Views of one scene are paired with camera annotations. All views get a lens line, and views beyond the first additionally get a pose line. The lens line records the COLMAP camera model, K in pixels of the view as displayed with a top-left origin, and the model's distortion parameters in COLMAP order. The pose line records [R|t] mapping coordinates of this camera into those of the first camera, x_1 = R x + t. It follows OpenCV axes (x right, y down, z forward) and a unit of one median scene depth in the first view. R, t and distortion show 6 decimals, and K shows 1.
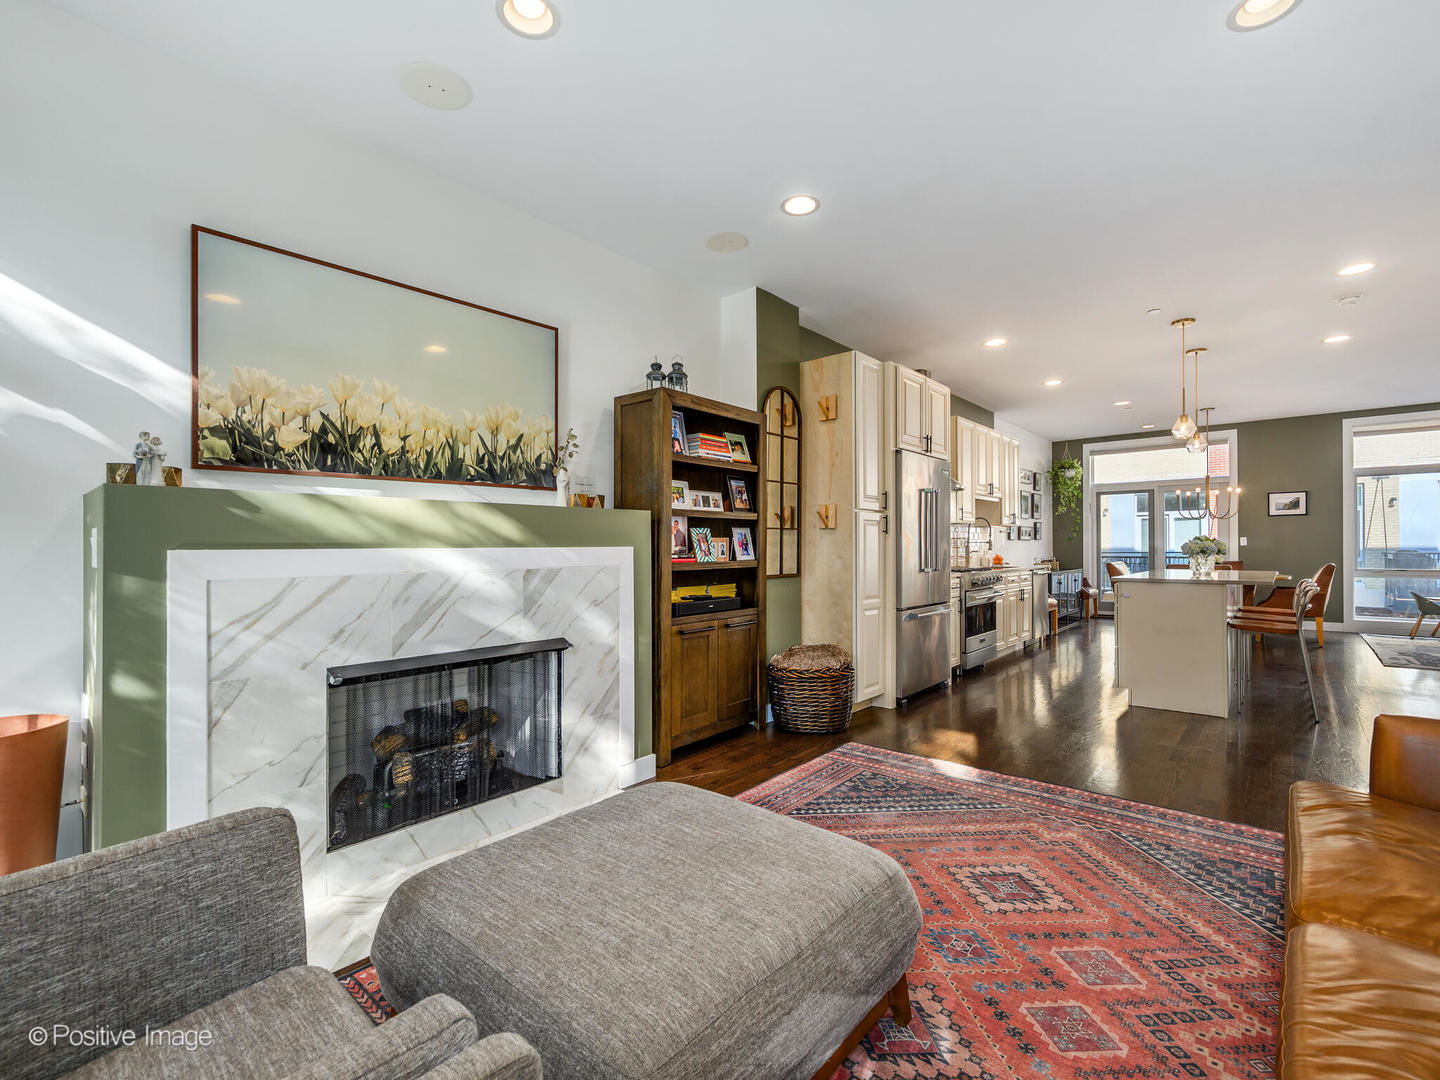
lens RADIAL K [[660.5, 0, 747.1], [0, 660.5, 548.6], [0, 0, 1]] dist [-0.007693, 0.000922]
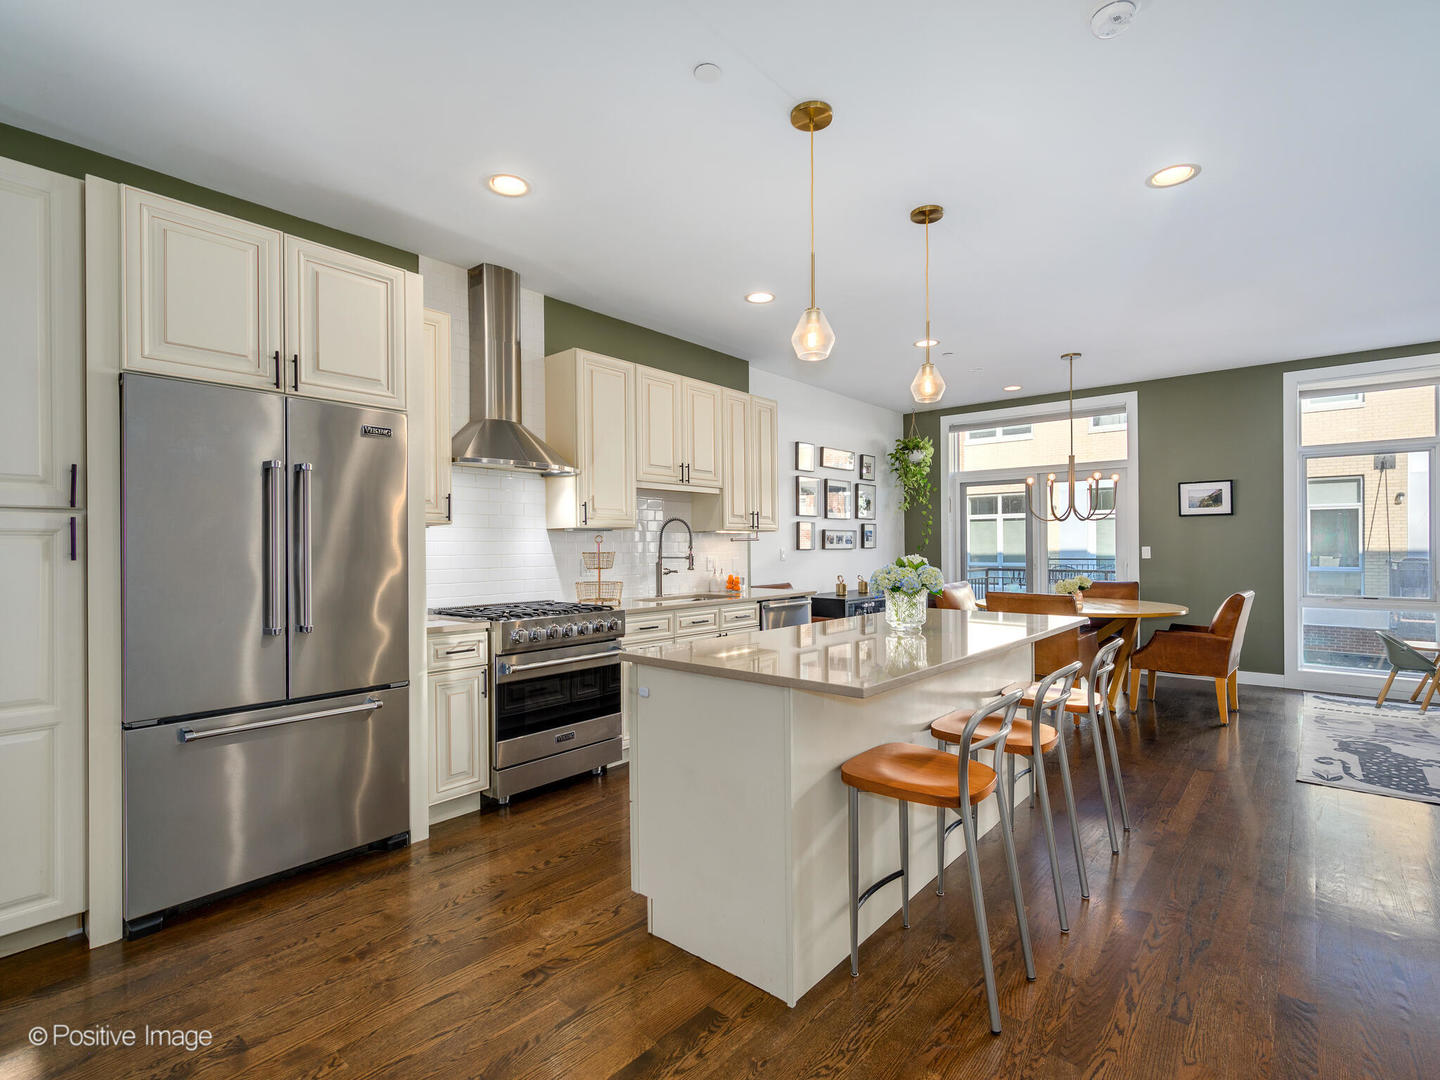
lens RADIAL K [[700.6, 0, 730.0], [0, 700.6, 548.9], [0, 0, 1]] dist [0.004170, -0.001855]
pose [[0.999964, 0.002818, -0.008038, 0.331398], [-0.002799, 0.999993, 0.002326, -0.015981], [0.008045, -0.002304, 0.999965, 0.264642]]
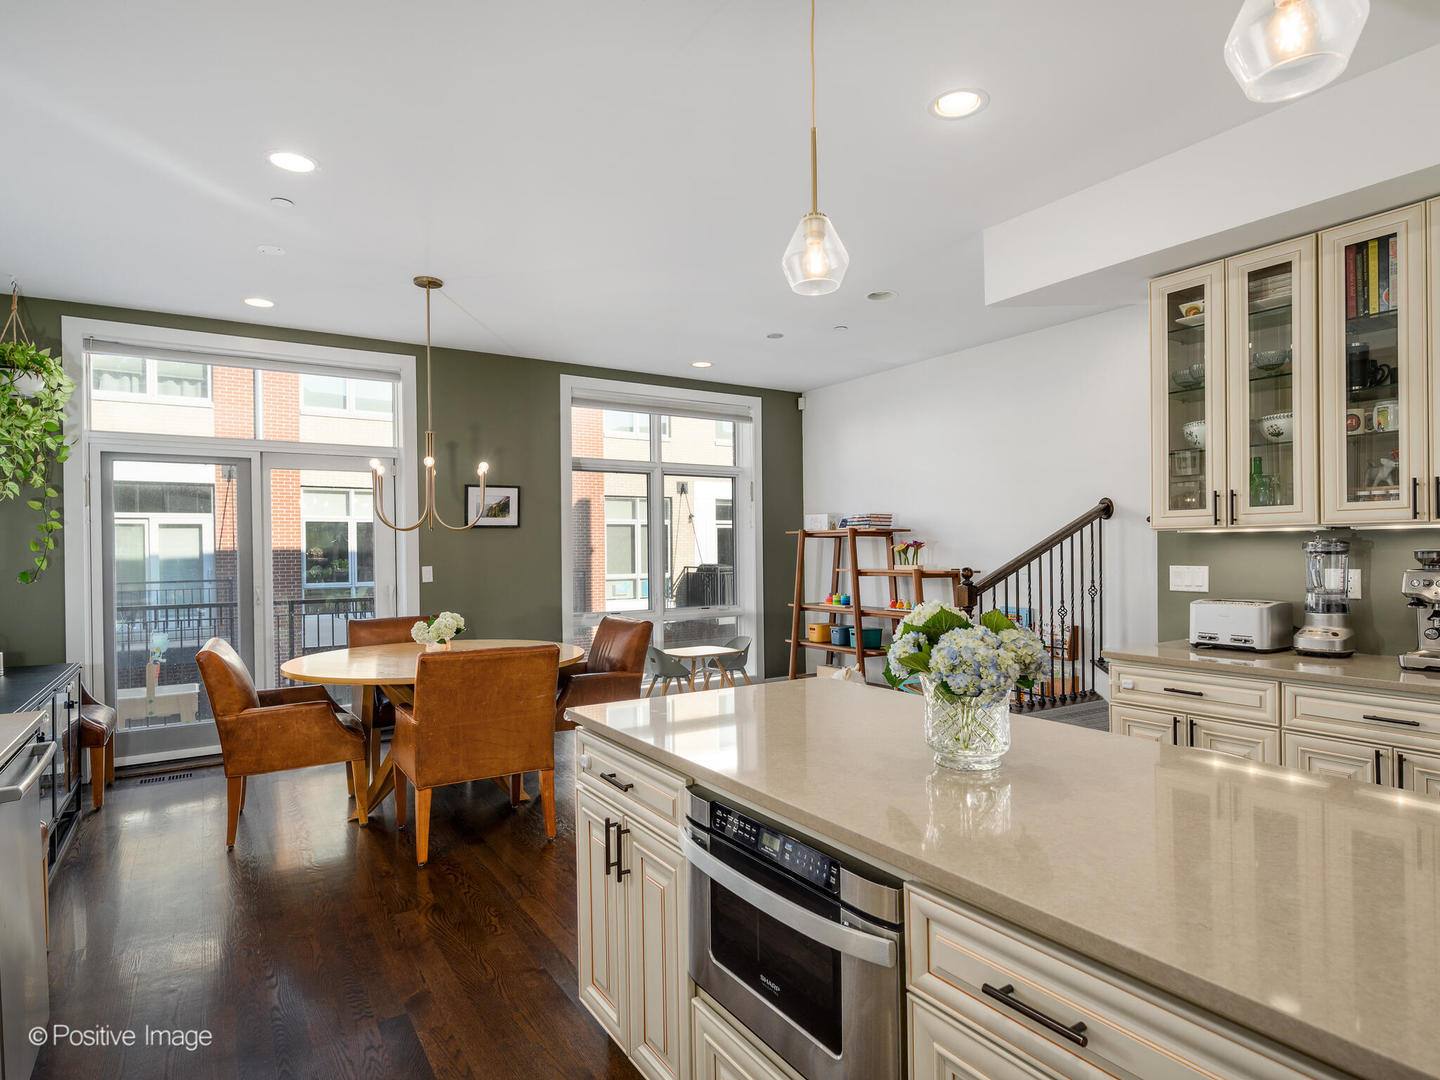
lens RADIAL K [[799.5, 0, 721.0], [0, 799.5, 551.2], [0, 0, 1]] dist [0.000940, 0.001099]
pose [[0.308456, 0.001259, 0.951238, 0.231857], [0.011973, 0.999915, -0.005206, -0.024059], [-0.951163, 0.012995, 0.308415, 0.600448]]
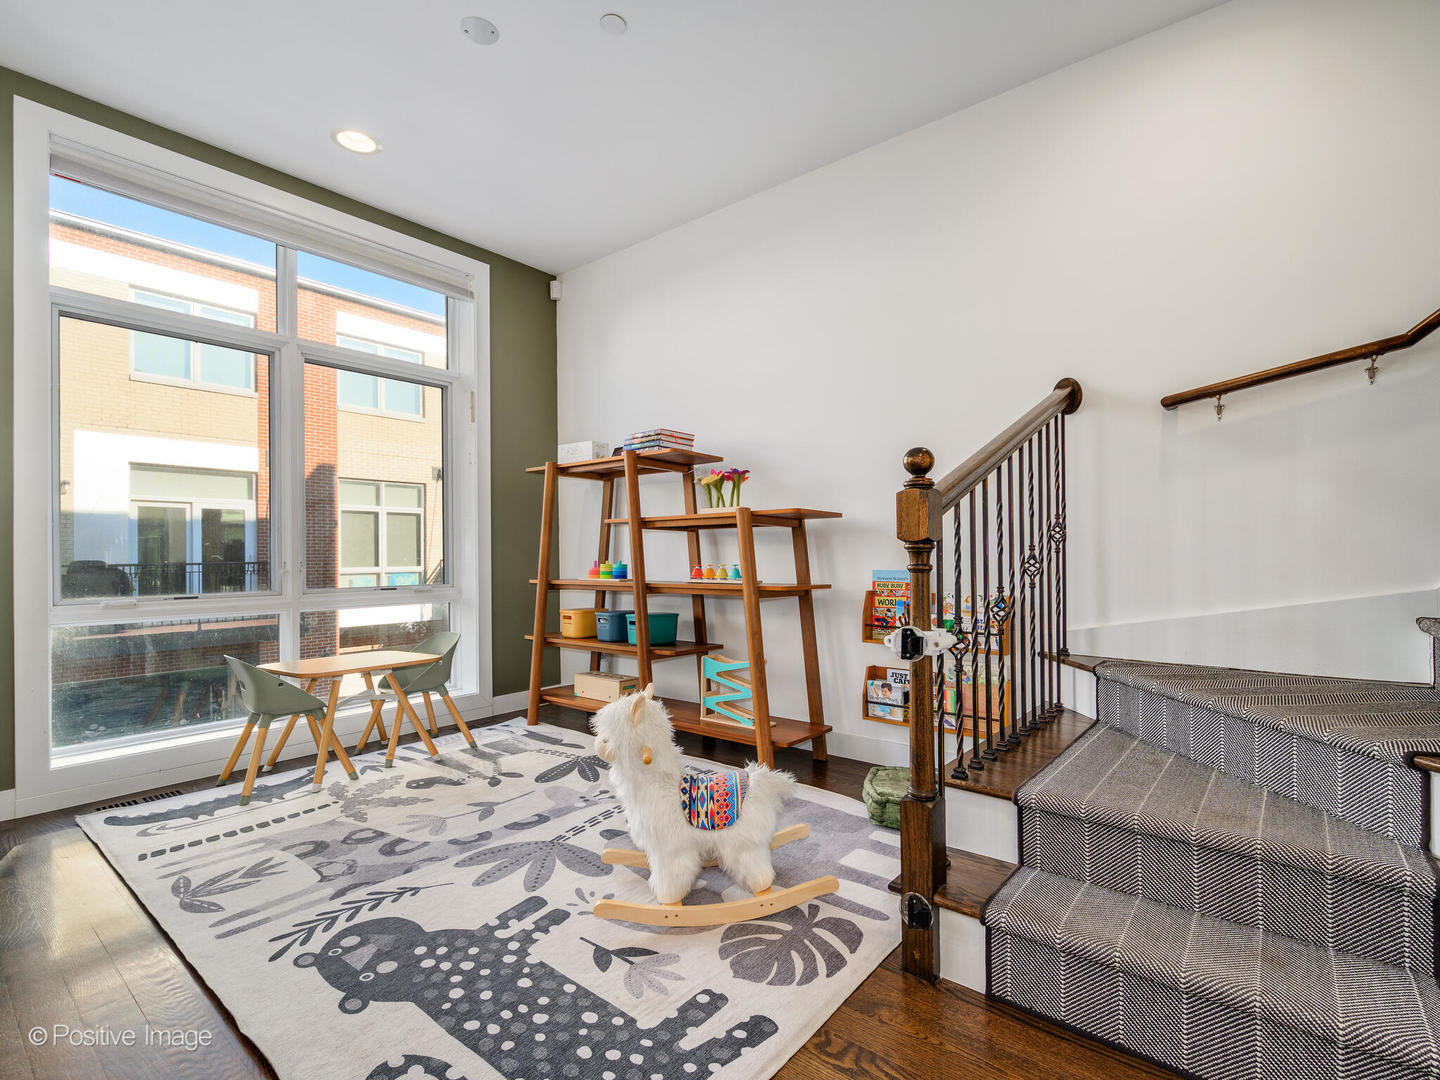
lens RADIAL K [[660.5, 0, 755.3], [0, 660.5, 550.6], [0, 0, 1]] dist [-0.007693, 0.000922]
pose [[-0.049720, 0.012356, 0.998687, 0.578220], [0.012711, 0.999850, -0.011738, 0.012903], [-0.998682, 0.012111, -0.049870, 0.659224]]
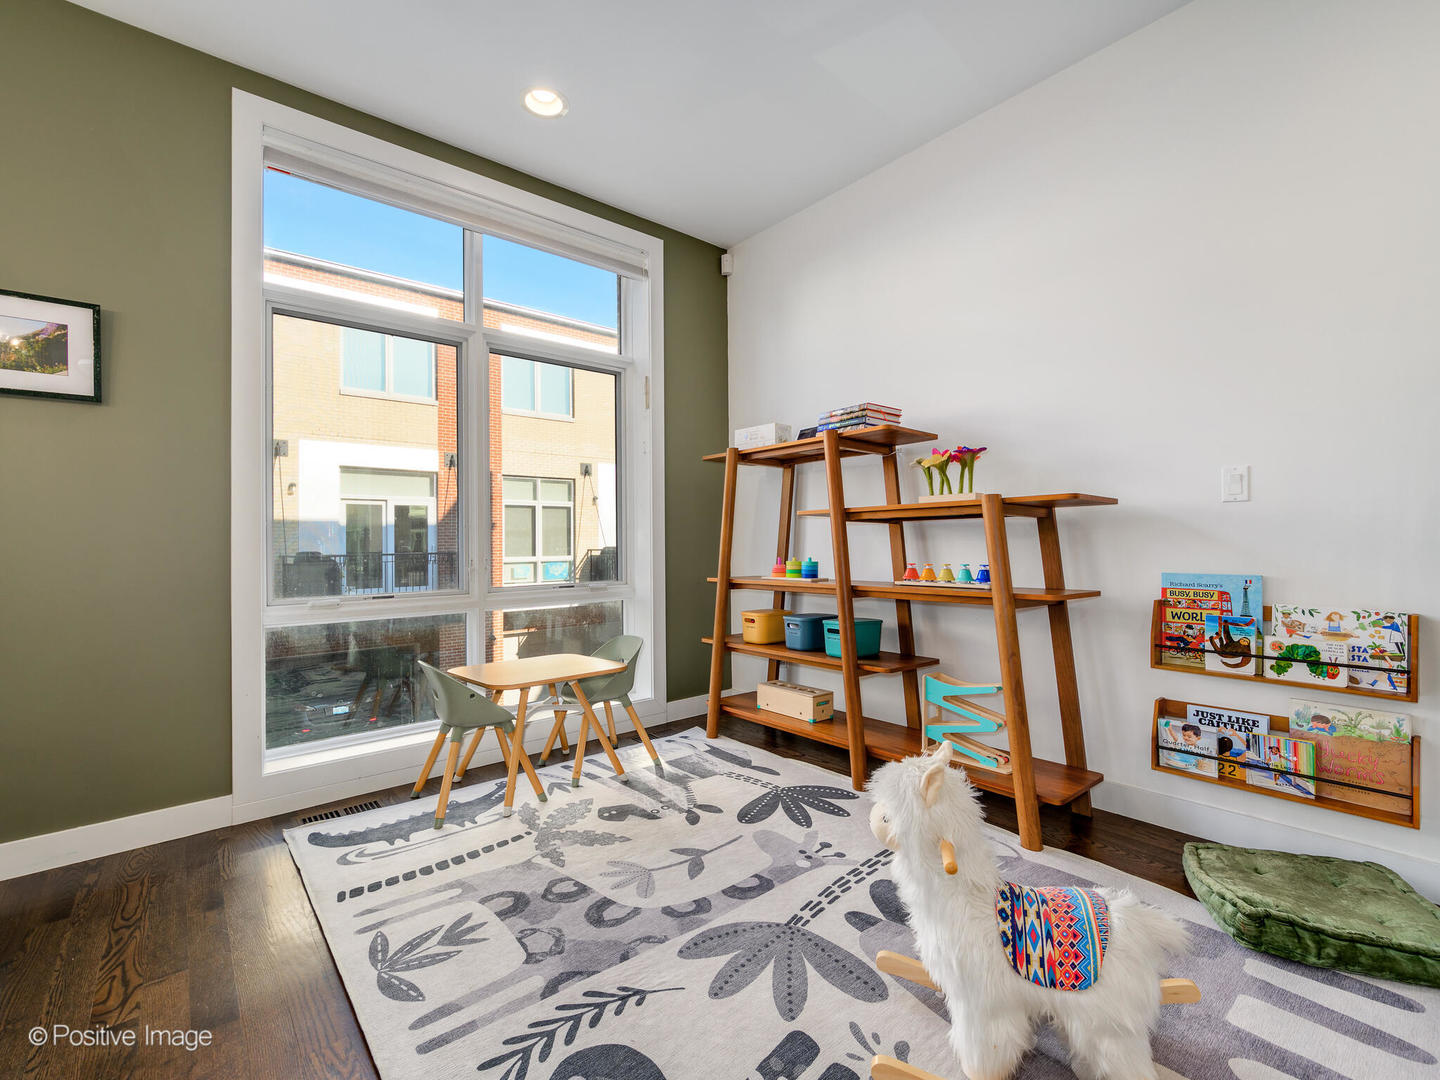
lens RADIAL K [[638.6, 0, 727.3], [0, 638.6, 534.6], [0, 0, 1]] dist [-0.003601, -0.003048]
pose [[0.167707, 0.018249, 0.985668, 0.640696], [0.014023, 0.999683, -0.020894, 0.007468], [-0.985737, 0.017327, 0.167398, 0.708423]]
